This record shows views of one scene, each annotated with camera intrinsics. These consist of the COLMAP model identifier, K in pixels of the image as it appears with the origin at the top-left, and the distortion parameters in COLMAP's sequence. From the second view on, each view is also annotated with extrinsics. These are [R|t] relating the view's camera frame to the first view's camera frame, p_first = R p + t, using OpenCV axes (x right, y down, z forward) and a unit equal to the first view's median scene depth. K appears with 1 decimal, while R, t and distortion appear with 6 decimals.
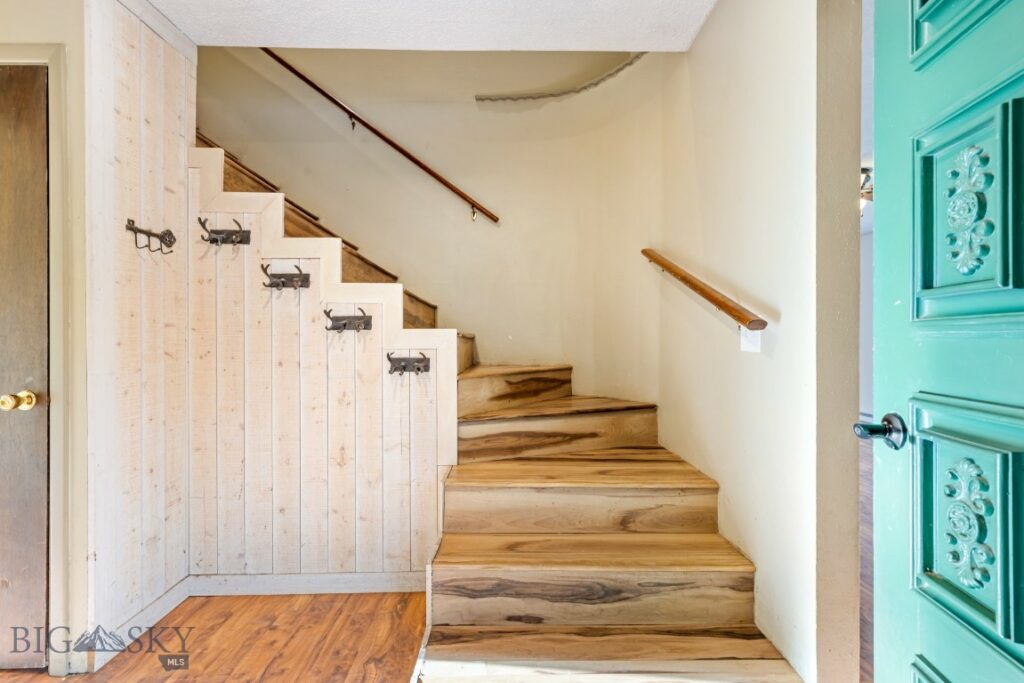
lens RADIAL K [[456.3, 0, 512.7], [0, 456.3, 339.0], [0, 0, 1]] dist [0.002690, -0.005921]
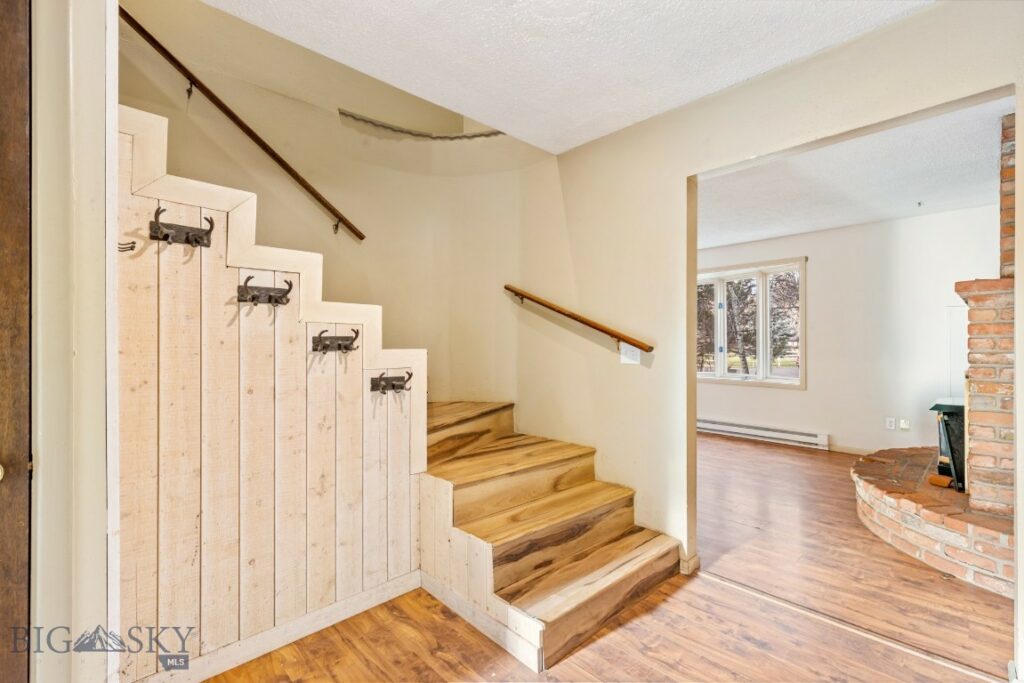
lens RADIAL K [[456.3, 0, 493.9], [0, 456.3, 343.1], [0, 0, 1]] dist [0.002690, -0.005921]
pose [[0.750706, 0.000371, 0.660636, -0.736200], [0.001378, 0.999997, -0.002127, -0.033702], [-0.660635, 0.002507, 0.750703, 0.053469]]
